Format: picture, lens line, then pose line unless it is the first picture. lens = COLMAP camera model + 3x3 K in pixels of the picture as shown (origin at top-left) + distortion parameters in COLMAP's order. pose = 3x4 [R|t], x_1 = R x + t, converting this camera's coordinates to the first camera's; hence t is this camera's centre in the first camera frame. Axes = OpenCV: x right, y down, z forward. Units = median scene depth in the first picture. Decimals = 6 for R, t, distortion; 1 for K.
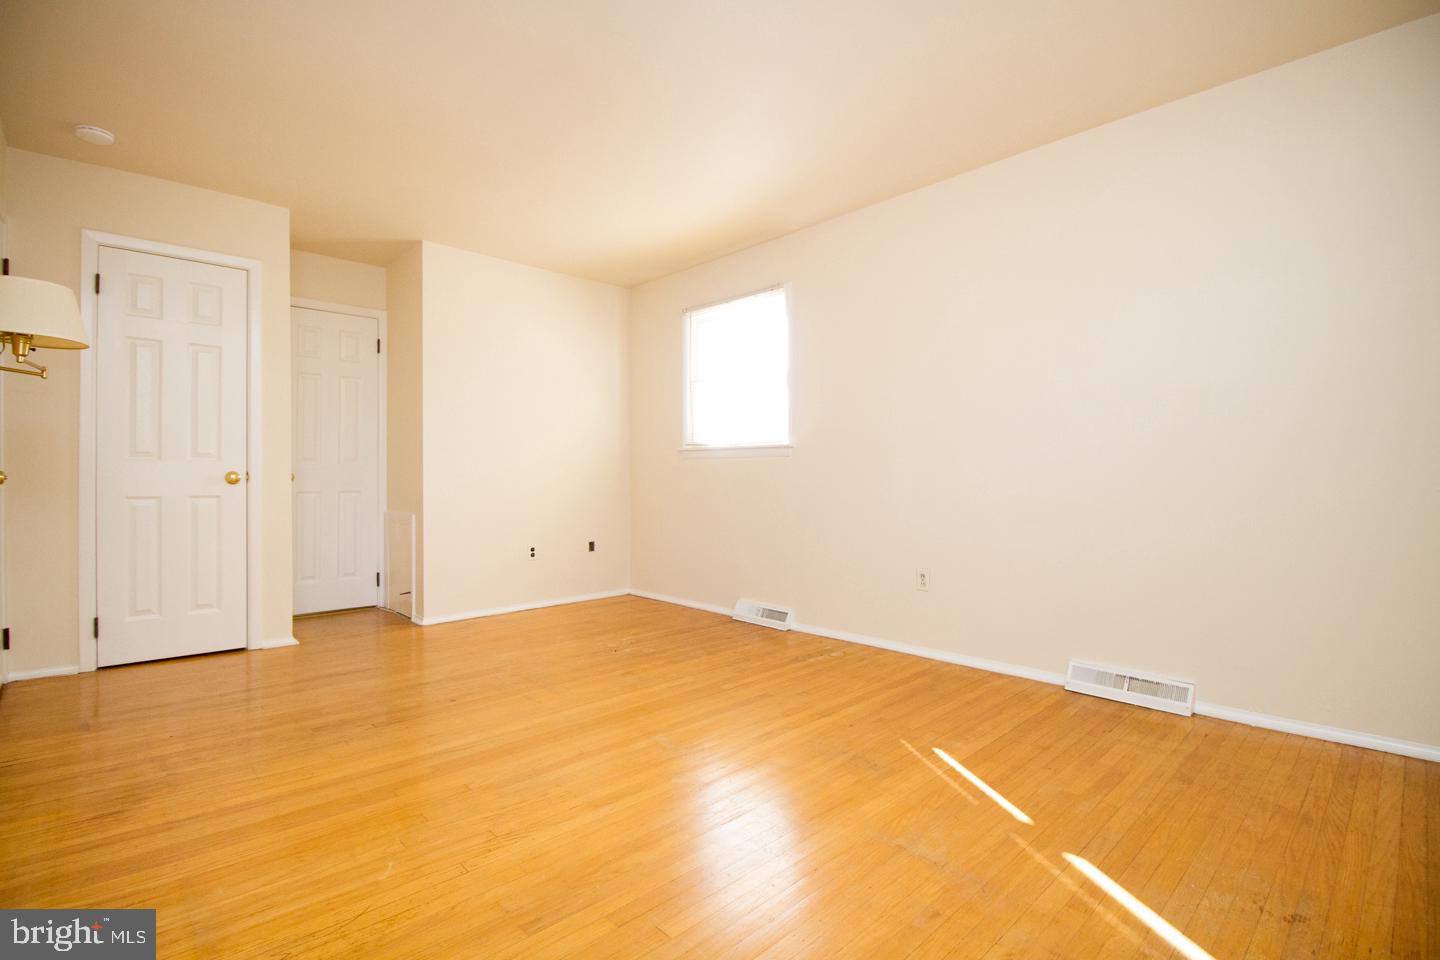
lens RADIAL K [[657.0, 0, 720.0], [0, 657.0, 480.0], [0, 0, 1]] dist [0.000412, -0.000307]
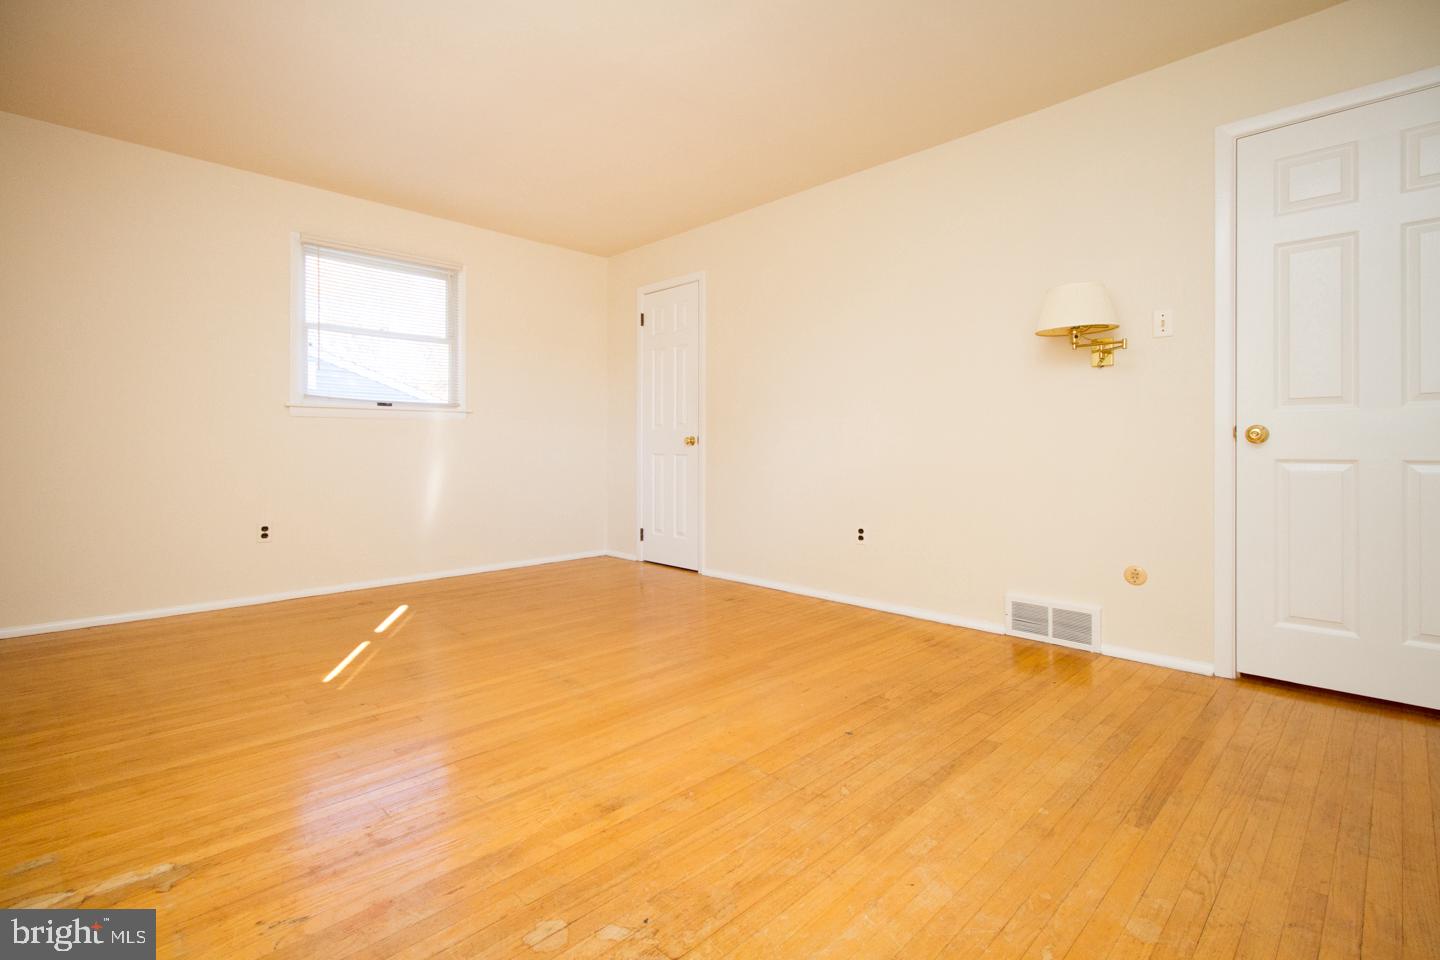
lens RADIAL K [[671.8, 0, 723.2], [0, 671.8, 450.8], [0, 0, 1]] dist [0.008976, -0.000651]
pose [[-0.999636, 0.006793, -0.026129, -0.264408], [0.006428, 0.999881, 0.014000, 0.006870], [0.026221, 0.013827, -0.999561, 1.864773]]
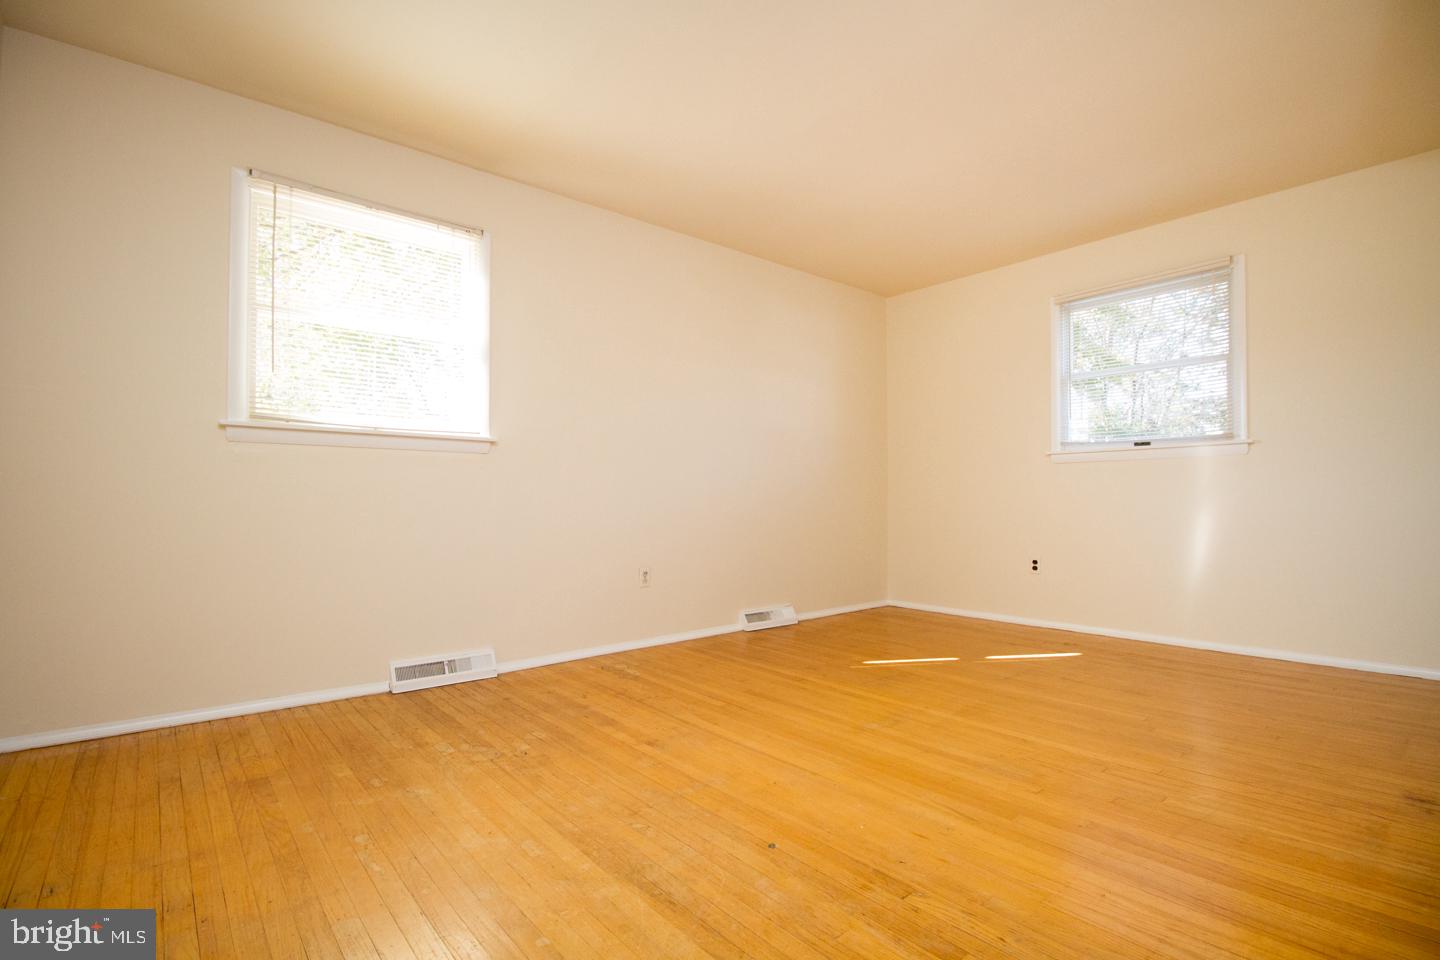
lens RADIAL K [[675.3, 0, 694.2], [0, 675.3, 500.2], [0, 0, 1]] dist [-0.015823, -0.001597]
pose [[0.082847, 0.006243, 0.996543, -1.062098], [0.005931, 0.999960, -0.006757, 0.041988], [-0.996545, 0.006470, 0.082807, 1.083933]]
